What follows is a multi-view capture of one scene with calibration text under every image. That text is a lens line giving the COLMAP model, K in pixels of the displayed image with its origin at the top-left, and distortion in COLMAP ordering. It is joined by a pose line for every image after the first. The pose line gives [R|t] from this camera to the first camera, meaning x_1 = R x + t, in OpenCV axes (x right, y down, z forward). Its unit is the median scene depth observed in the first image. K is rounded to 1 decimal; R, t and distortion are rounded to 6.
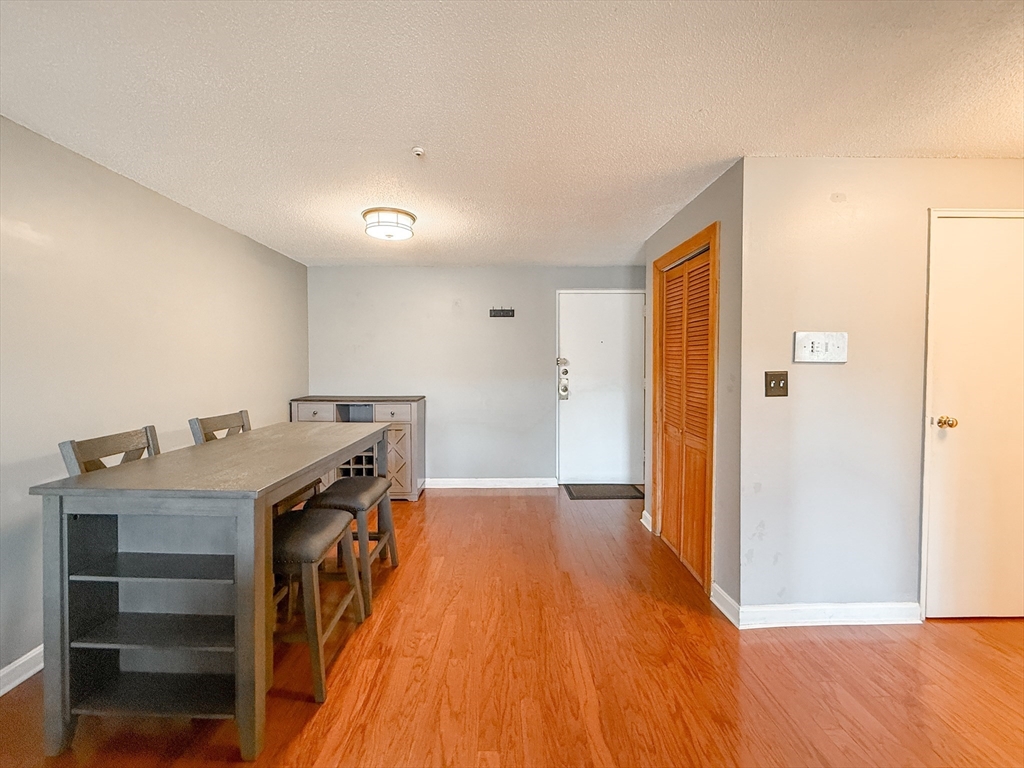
lens RADIAL K [[418.4, 0, 505.3], [0, 418.4, 383.1], [0, 0, 1]] dist [-0.000188, 0.000438]
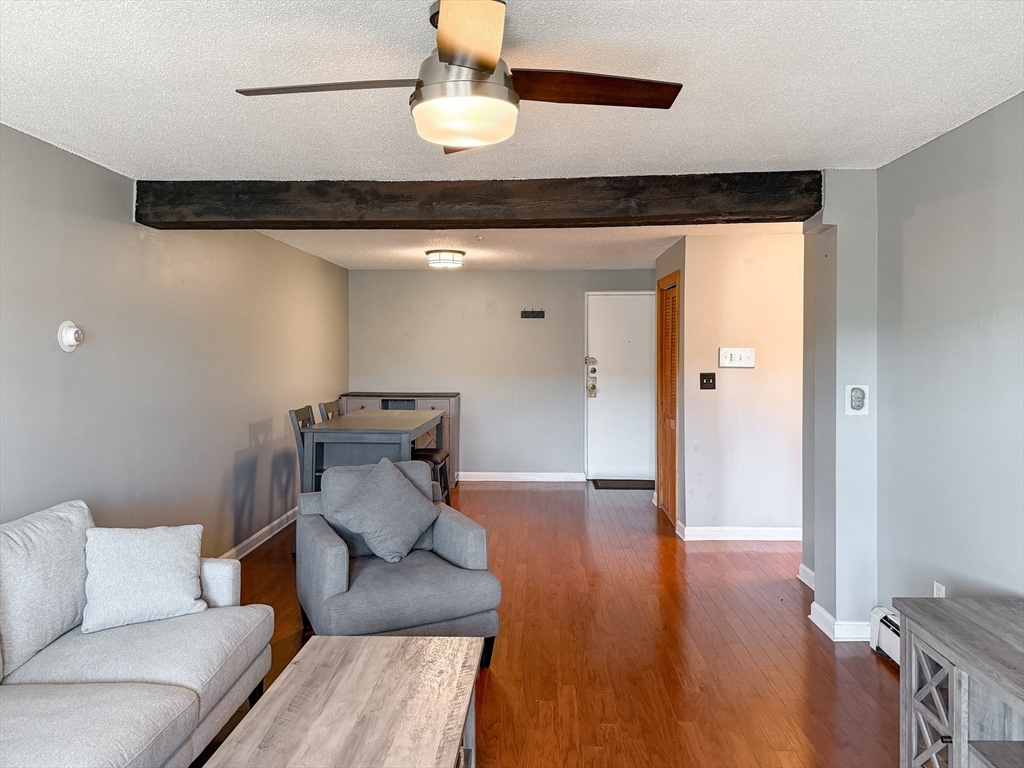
lens RADIAL K [[695.8, 0, 515.1], [0, 695.8, 377.9], [0, 0, 1]] dist [0.027817, -0.001324]
pose [[0.999195, 0.004757, -0.039843, 0.020282], [-0.005114, 0.999948, -0.008862, 0.008574], [0.039798, 0.009058, 0.999167, -0.815138]]
